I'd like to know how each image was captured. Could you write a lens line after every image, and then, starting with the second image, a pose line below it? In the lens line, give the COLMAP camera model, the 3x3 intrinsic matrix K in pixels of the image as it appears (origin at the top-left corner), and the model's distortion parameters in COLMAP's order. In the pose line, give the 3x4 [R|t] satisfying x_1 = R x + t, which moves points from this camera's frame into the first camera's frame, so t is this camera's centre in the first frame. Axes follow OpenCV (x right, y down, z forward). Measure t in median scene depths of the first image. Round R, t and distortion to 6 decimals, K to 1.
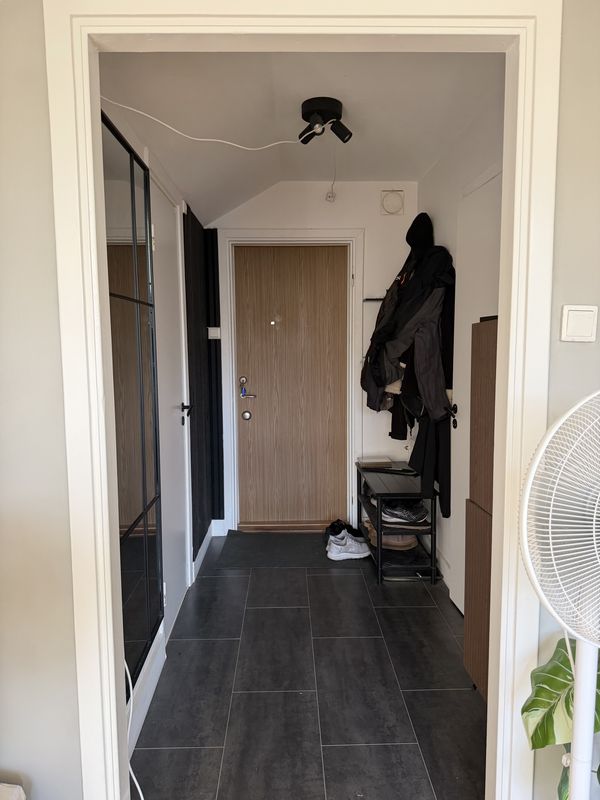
lens RADIAL K [[581.9, 0, 304.2], [0, 581.9, 395.9], [0, 0, 1]] dist [0.060874, -0.058228]
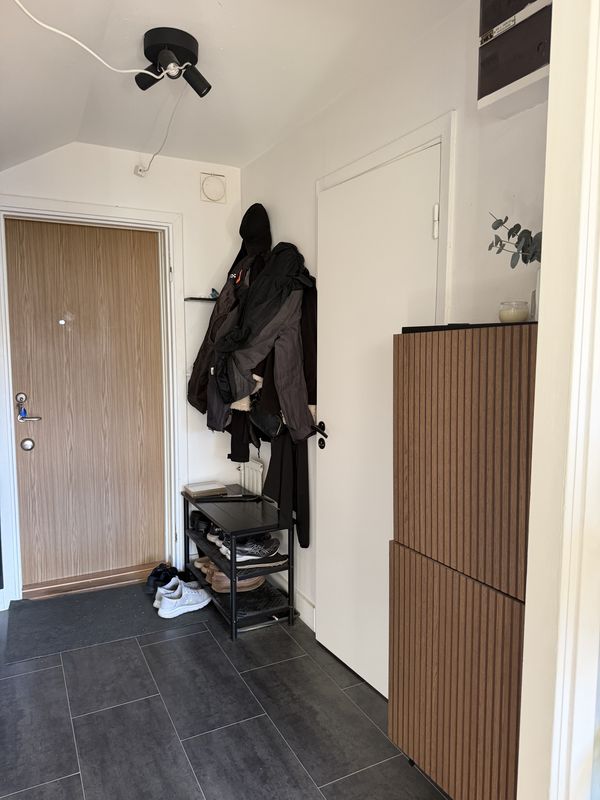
lens RADIAL K [[581.9, 0, 321.5], [0, 581.9, 397.4], [0, 0, 1]] dist [0.060874, -0.058228]
pose [[0.895857, -0.029734, 0.443346, -0.110360], [0.029713, 0.999534, 0.006997, -0.024184], [-0.443347, 0.006904, 0.896323, 0.171281]]
